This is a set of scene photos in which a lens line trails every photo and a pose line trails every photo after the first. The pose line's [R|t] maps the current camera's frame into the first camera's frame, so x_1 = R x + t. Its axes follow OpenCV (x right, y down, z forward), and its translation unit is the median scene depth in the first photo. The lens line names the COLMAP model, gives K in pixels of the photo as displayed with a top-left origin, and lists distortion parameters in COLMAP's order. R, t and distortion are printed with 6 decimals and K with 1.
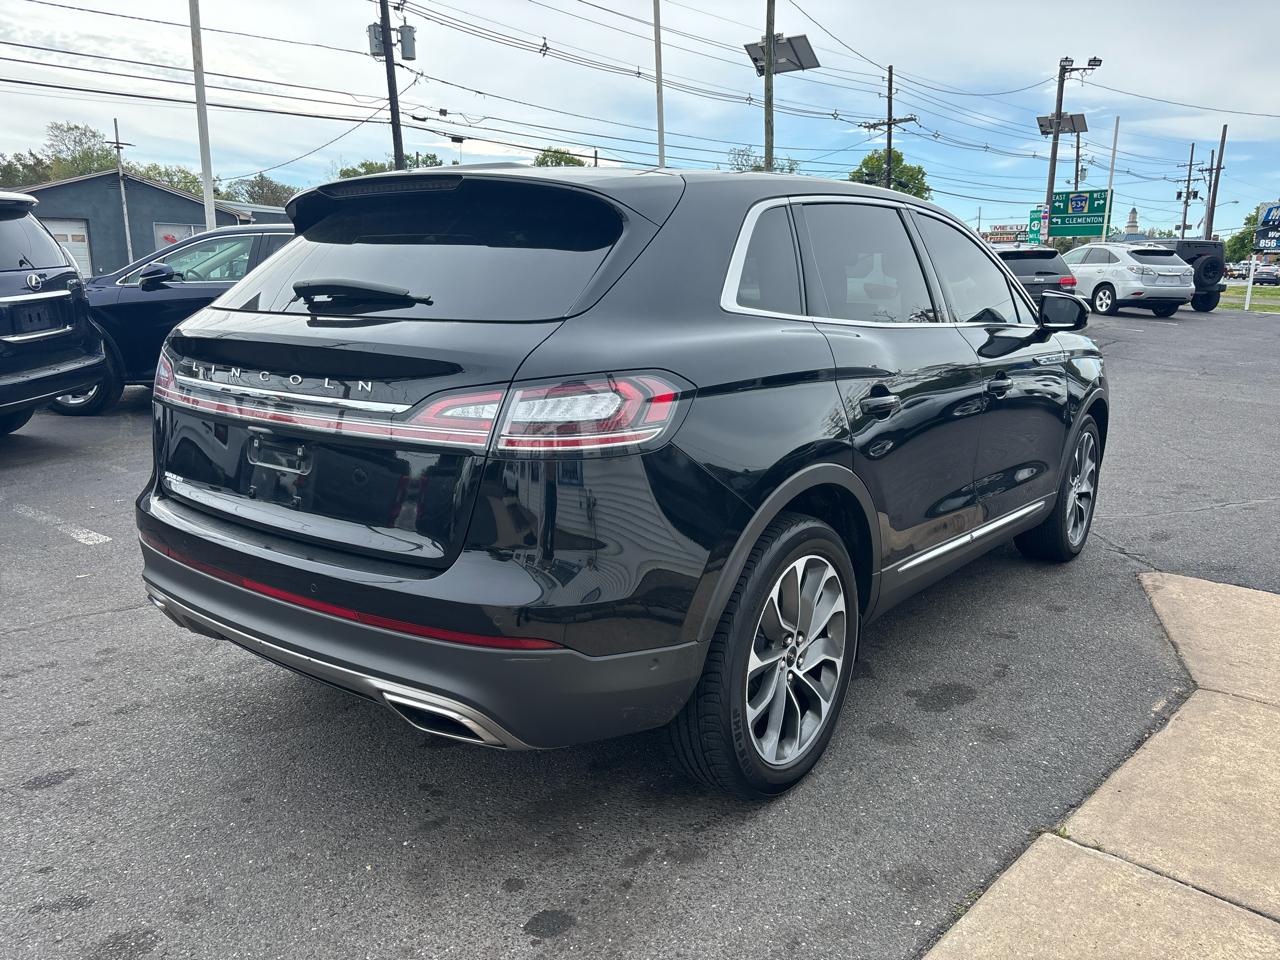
lens RADIAL K [[964.7, 0, 643.8], [0, 964.7, 494.3], [0, 0, 1]] dist [0.051622, -0.052427]
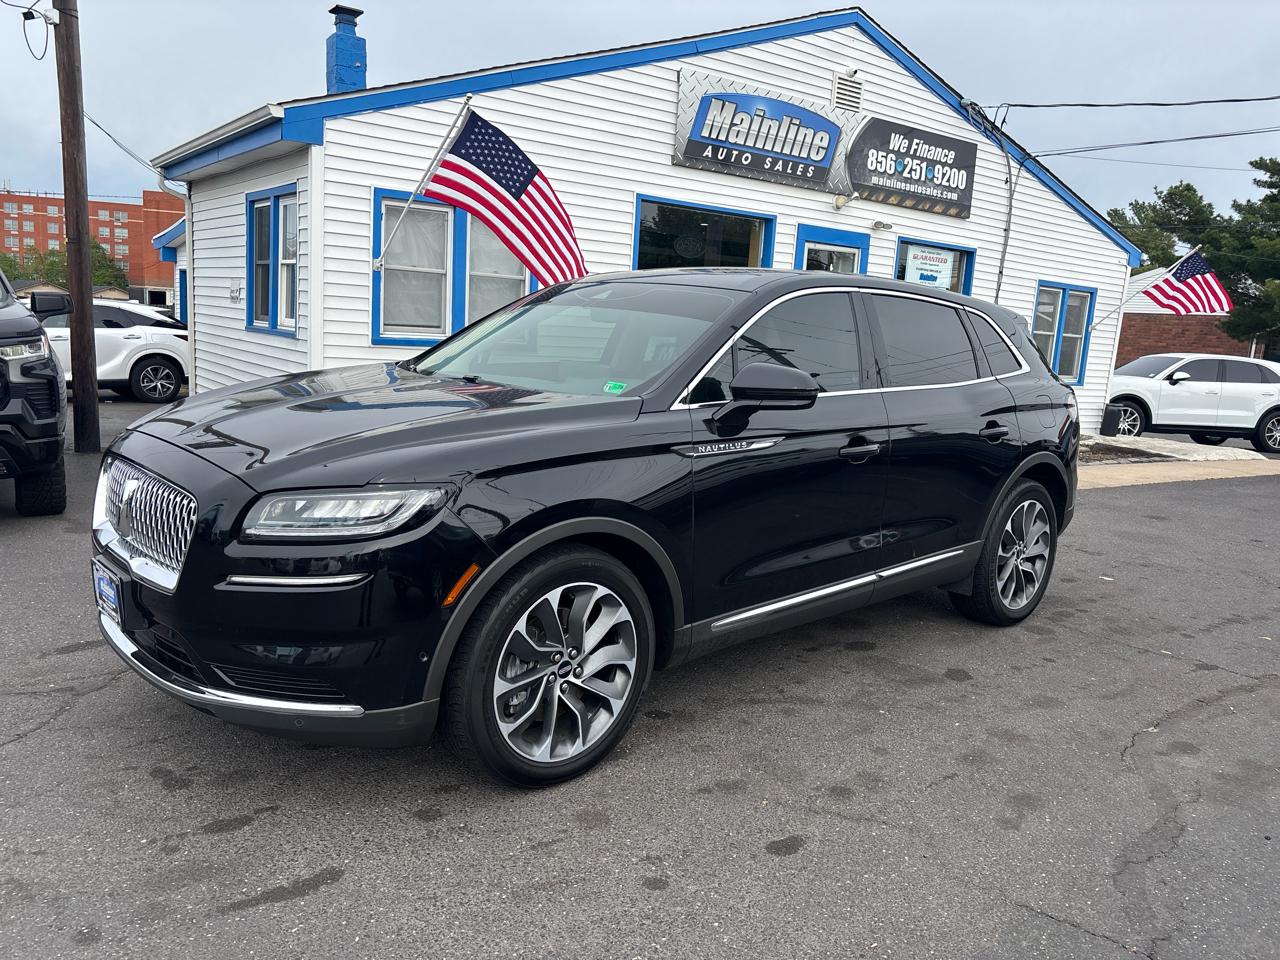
lens RADIAL K [[964.7, 0, 634.8], [0, 964.7, 477.3], [0, 0, 1]] dist [0.051622, -0.052427]
pose [[-0.980368, -0.091992, 0.174402, -0.001678], [-0.020672, 0.927574, 0.373068, -0.567717], [-0.196090, 0.362138, -0.911265, 2.418148]]
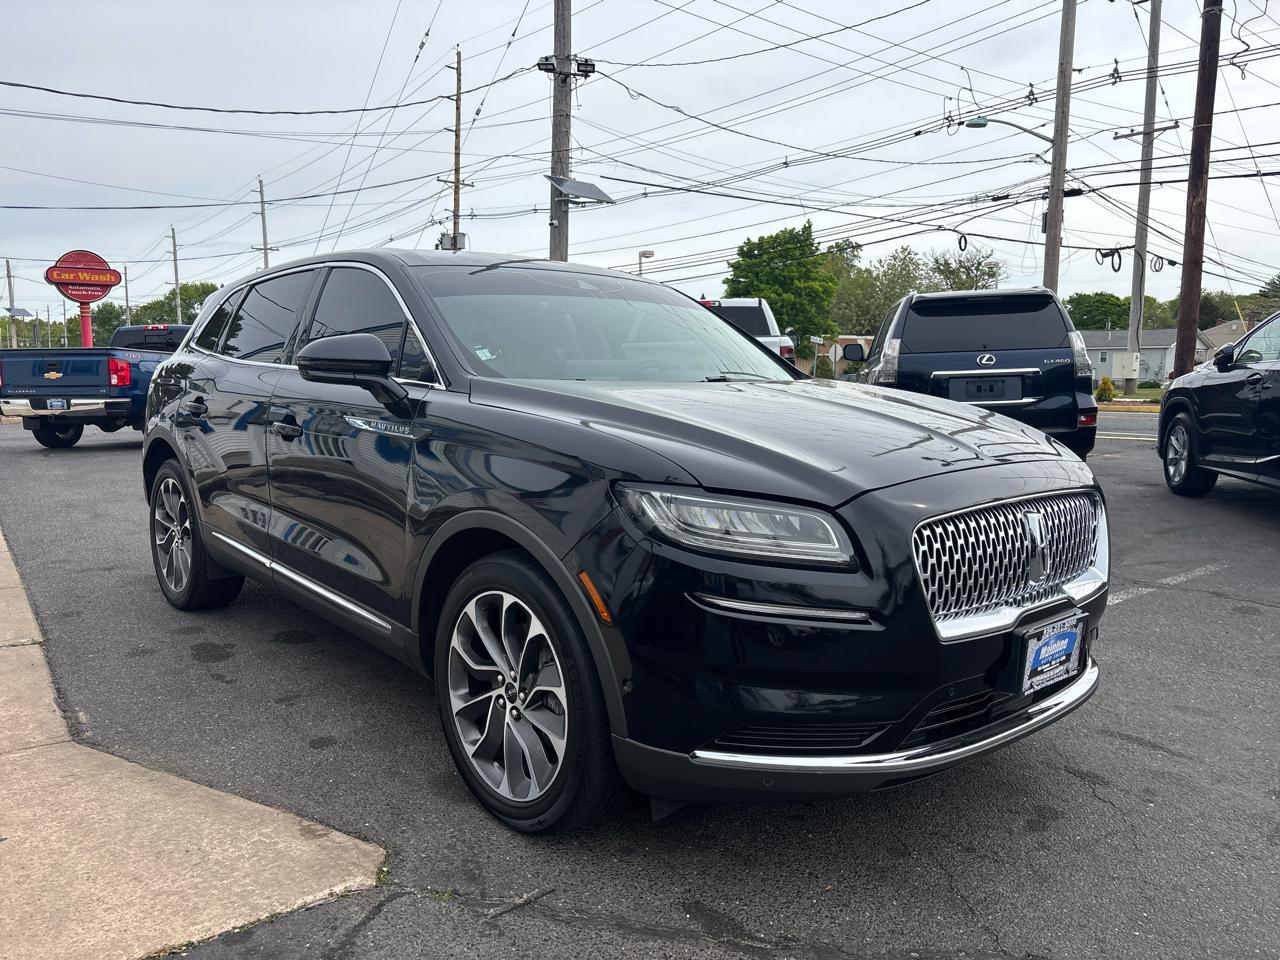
lens RADIAL K [[964.7, 0, 628.6], [0, 964.7, 491.0], [0, 0, 1]] dist [0.051622, -0.052427]
pose [[-0.203120, 0.121010, -0.971647, 1.313392], [-0.225567, 0.959860, 0.166696, -0.306611], [0.952818, 0.253031, -0.167671, 1.567487]]
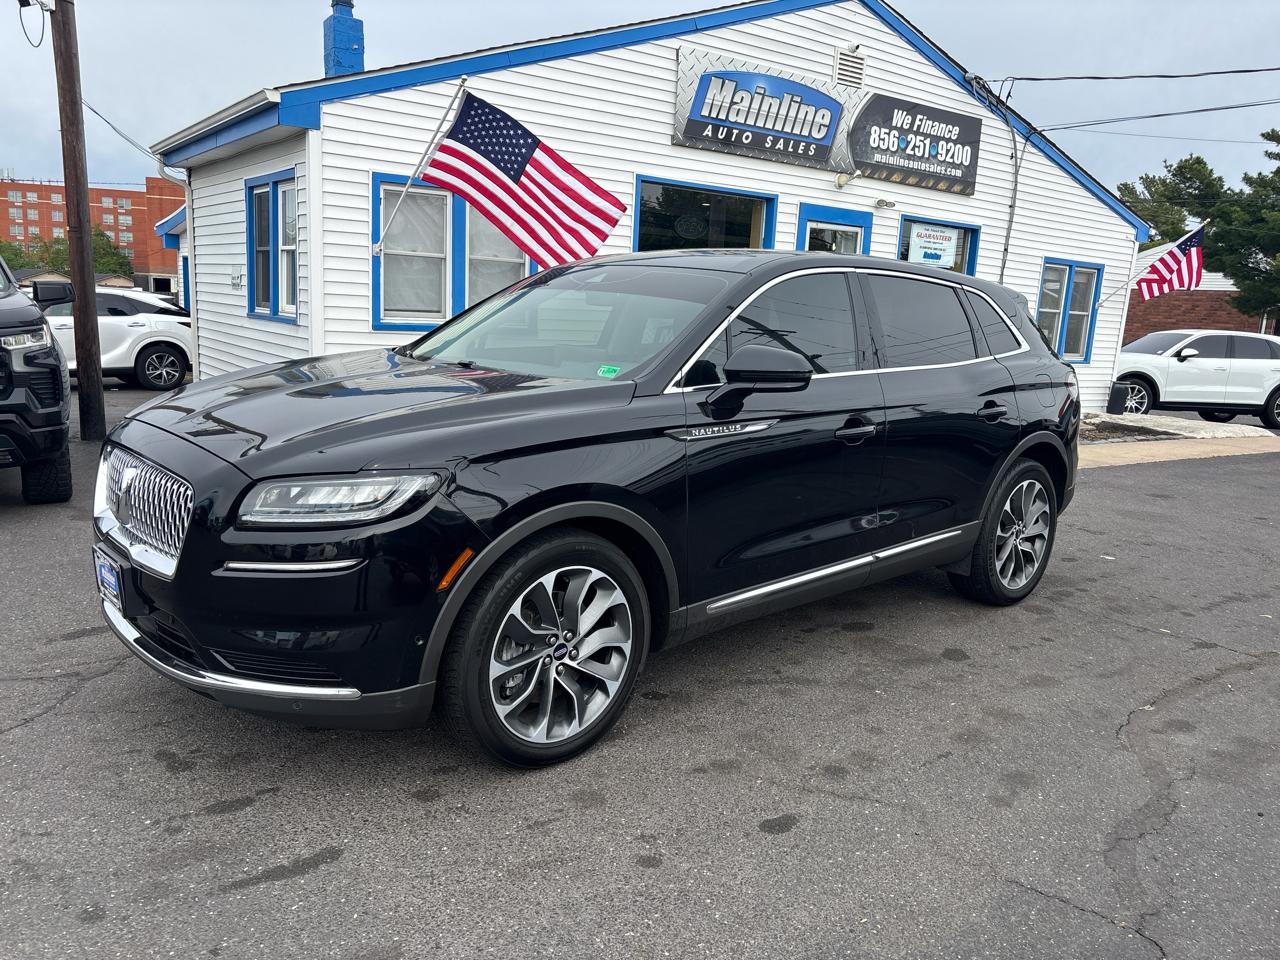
lens RADIAL K [[964.7, 0, 629.0], [0, 964.7, 483.4], [0, 0, 1]] dist [0.051622, -0.052427]
pose [[-0.978945, -0.087689, 0.184327, -0.013689], [-0.007773, 0.918382, 0.395618, -0.570132], [-0.203974, 0.385855, -0.899728, 2.418617]]
